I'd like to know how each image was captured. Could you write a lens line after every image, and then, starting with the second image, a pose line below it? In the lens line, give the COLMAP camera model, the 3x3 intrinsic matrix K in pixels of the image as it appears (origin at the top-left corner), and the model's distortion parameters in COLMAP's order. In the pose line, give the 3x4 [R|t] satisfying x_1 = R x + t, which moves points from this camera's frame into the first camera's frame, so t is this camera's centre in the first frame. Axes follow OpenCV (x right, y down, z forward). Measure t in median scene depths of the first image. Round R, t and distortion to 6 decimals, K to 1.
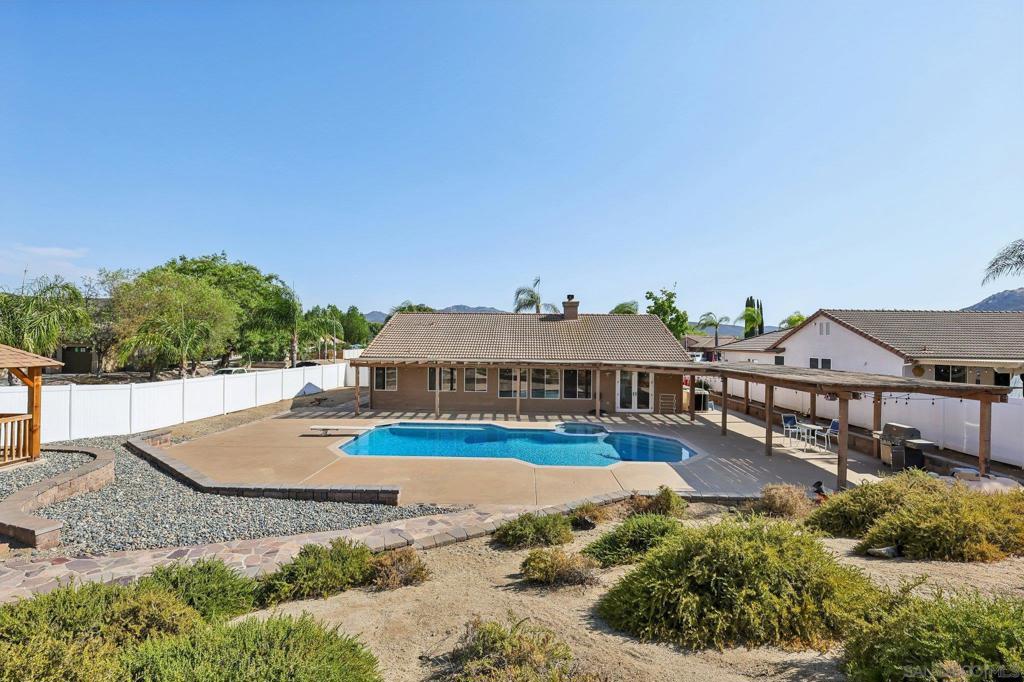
lens RADIAL K [[447.9, 0, 509.6], [0, 447.9, 339.2], [0, 0, 1]] dist [0.011852, 0.000093]
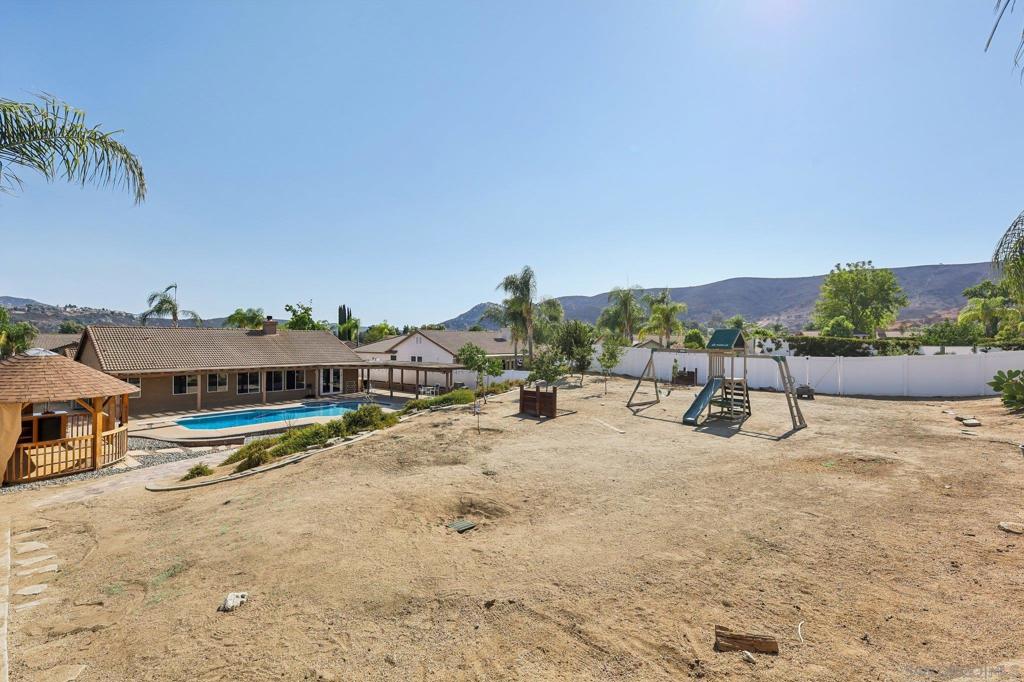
lens RADIAL K [[445.1, 0, 516.4], [0, 445.1, 337.6], [0, 0, 1]] dist [0.000342, -0.000012]
pose [[0.600054, -0.003072, 0.799954, -0.556785], [-0.003442, 0.999973, 0.006422, -0.049887], [-0.799952, -0.006607, 0.600027, -0.455170]]
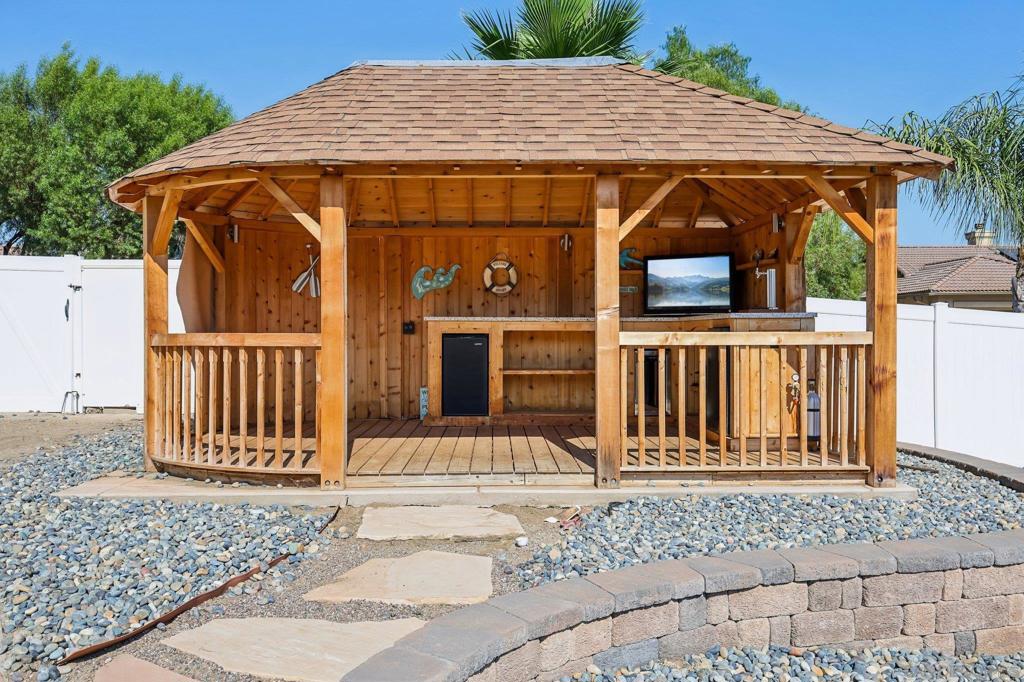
lens RADIAL K [[867.5, 0, 515.0], [0, 867.5, 340.3], [0, 0, 1]] dist [0.019503, 0.000921]
pose [[0.039789, -0.007272, -0.999182, -0.187103], [0.009276, 0.999933, -0.006908, 0.067947], [0.999165, -0.008994, 0.039854, 0.287676]]
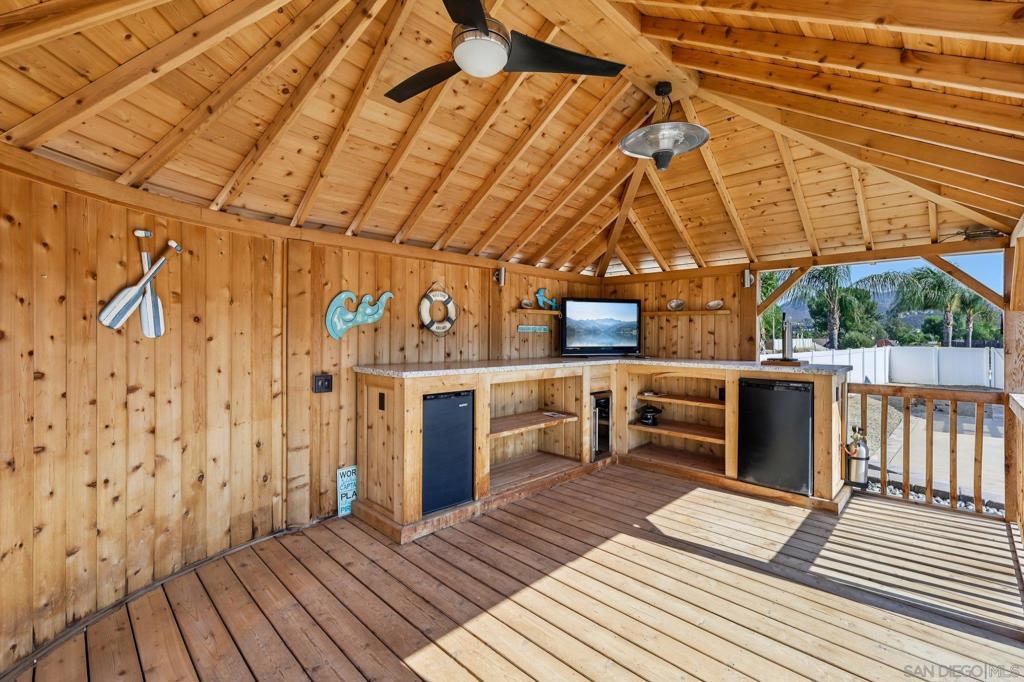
lens RADIAL K [[447.9, 0, 508.0], [0, 447.9, 337.3], [0, 0, 1]] dist [0.011852, 0.000093]
pose [[0.720952, -0.007249, -0.692947, -0.426554], [0.010138, 0.999949, 0.000087, 0.047936], [0.692911, -0.007088, 0.720988, 0.204670]]
